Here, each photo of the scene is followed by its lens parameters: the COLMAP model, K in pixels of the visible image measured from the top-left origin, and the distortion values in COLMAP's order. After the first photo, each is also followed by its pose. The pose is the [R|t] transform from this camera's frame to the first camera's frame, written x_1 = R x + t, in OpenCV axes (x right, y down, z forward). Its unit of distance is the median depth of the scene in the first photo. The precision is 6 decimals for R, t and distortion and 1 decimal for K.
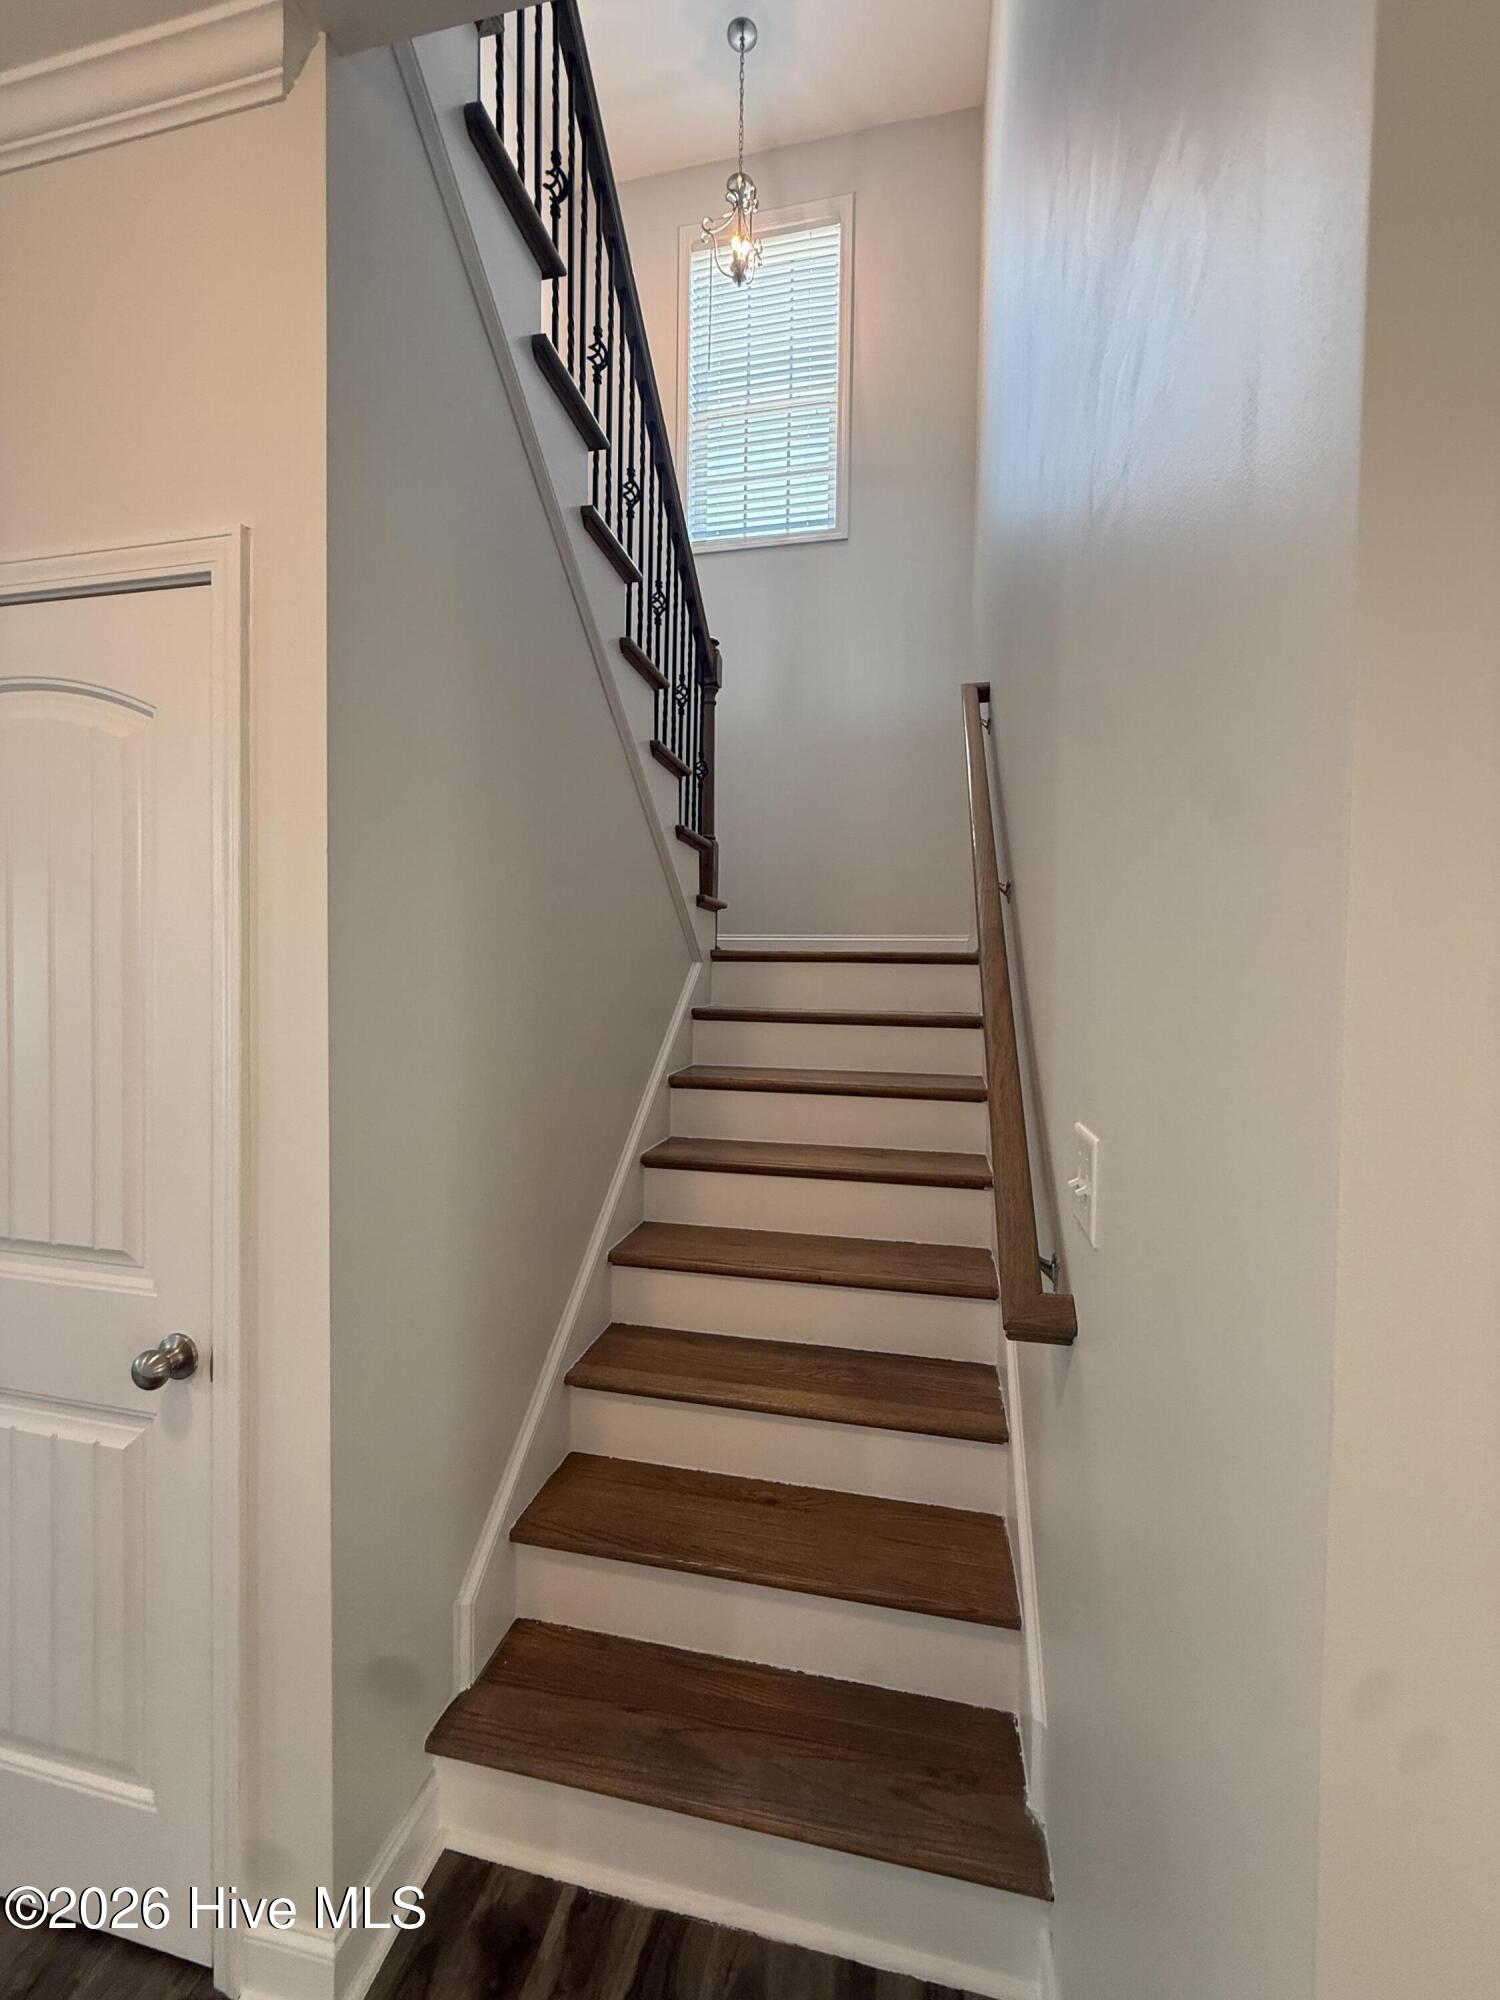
lens RADIAL K [[805.4, 0, 747.3], [0, 805.4, 990.9], [0, 0, 1]] dist [-0.000376, -0.000537]
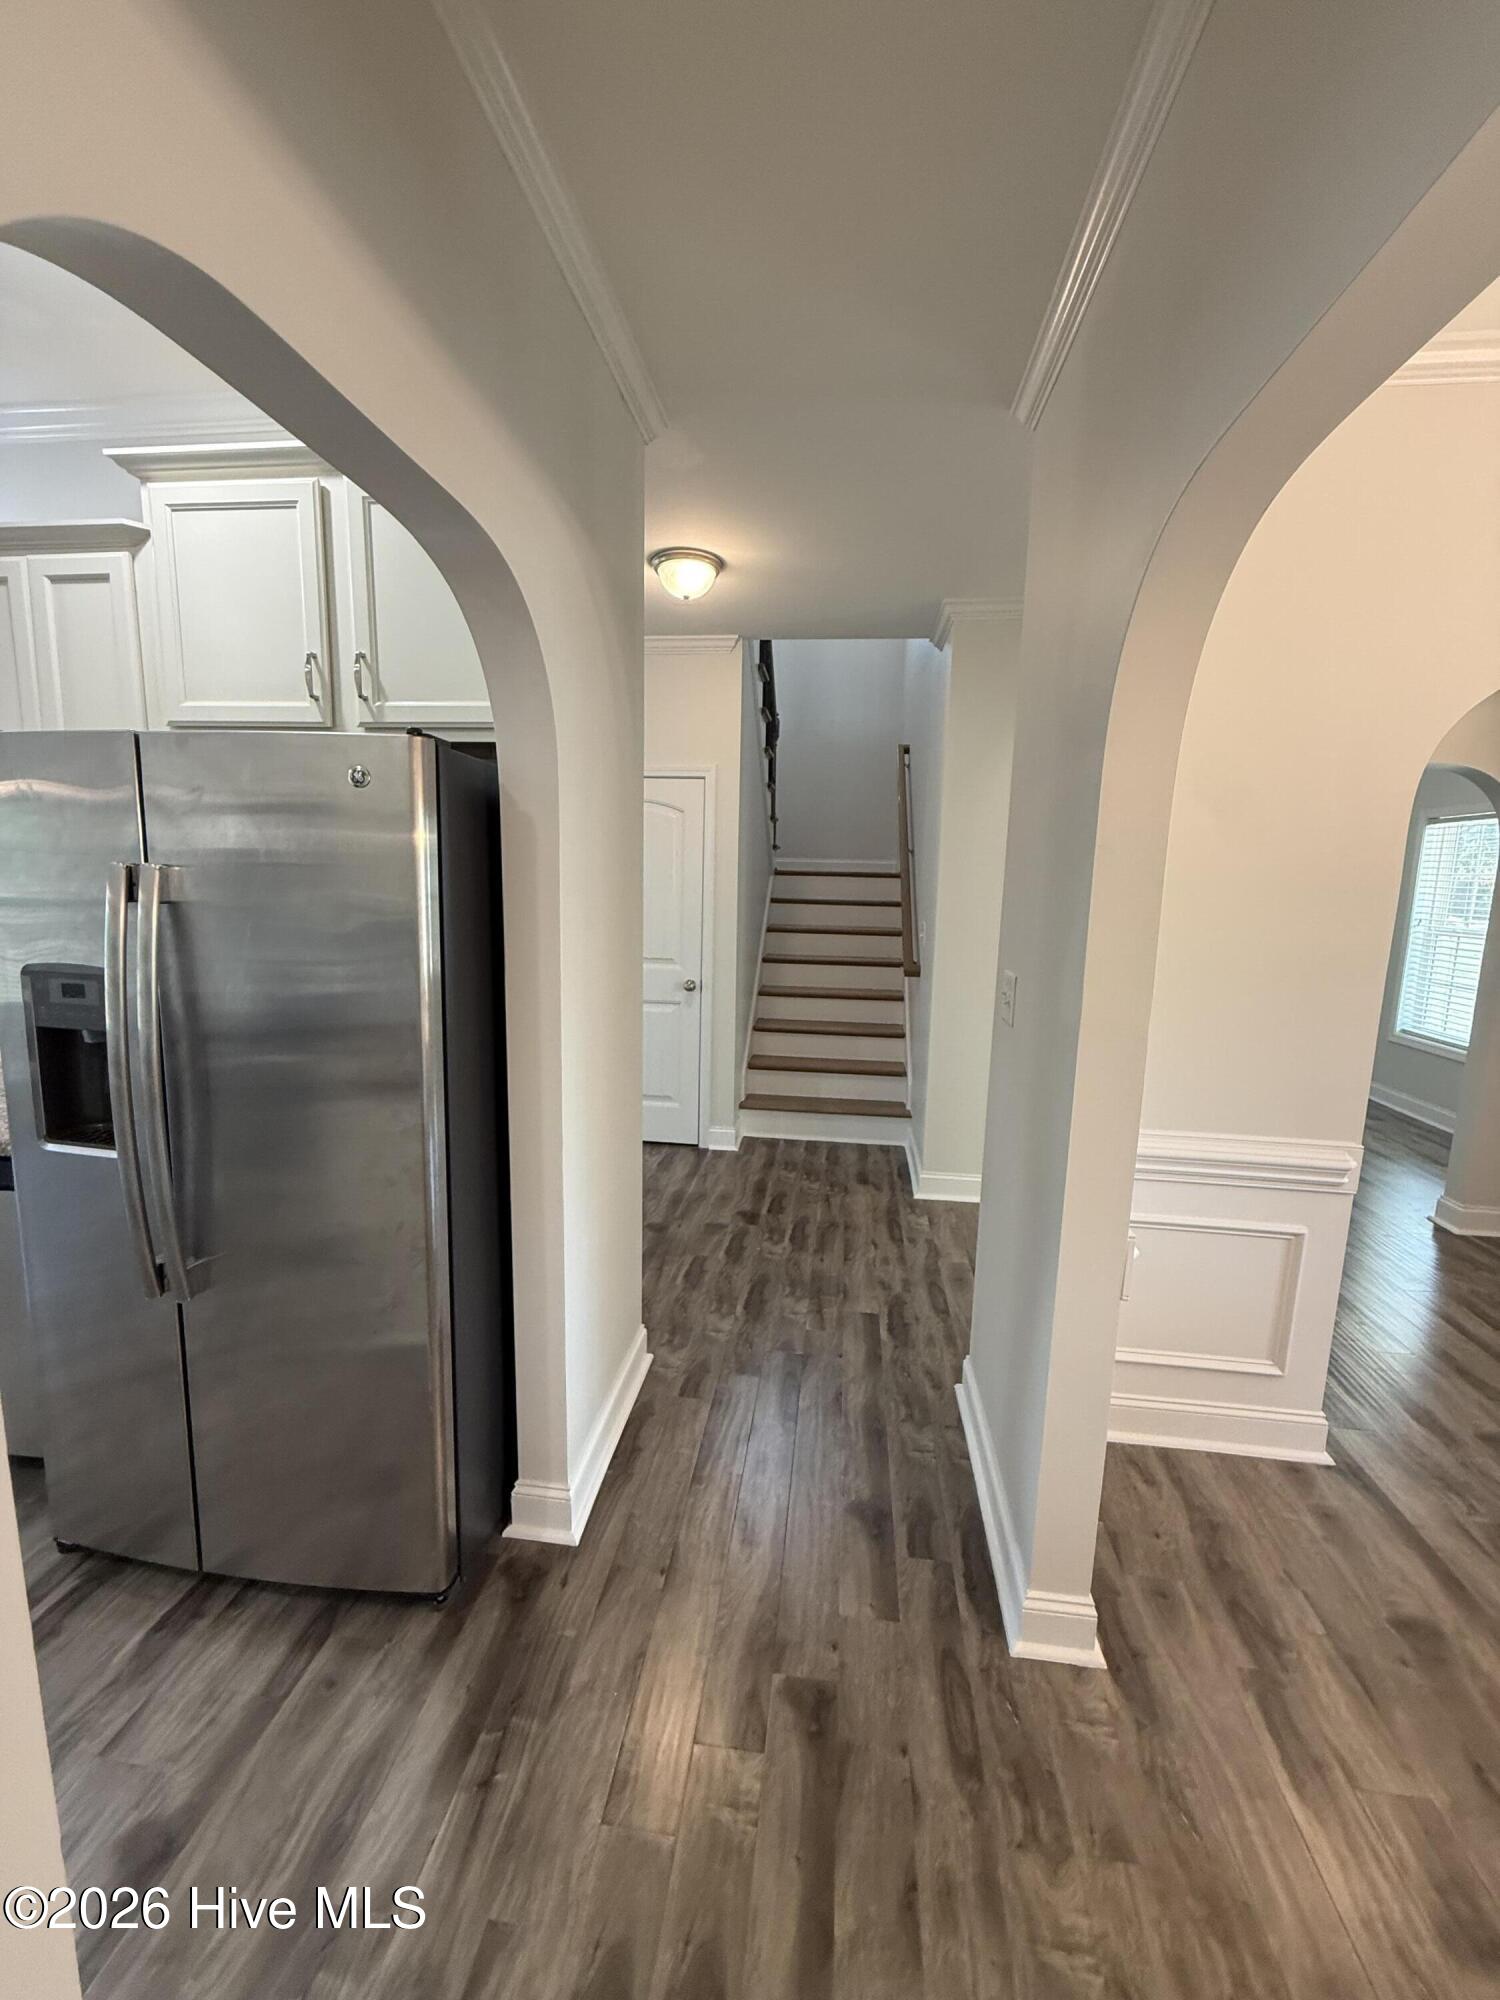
lens RADIAL K [[805.4, 0, 742.7], [0, 805.4, 1000.4], [0, 0, 1]] dist [-0.000376, -0.000537]
pose [[0.996474, -0.010644, 0.083229, -0.485405], [-0.000204, 0.991610, 0.129264, 0.022942], [-0.083907, -0.128825, 0.988111, -1.739970]]
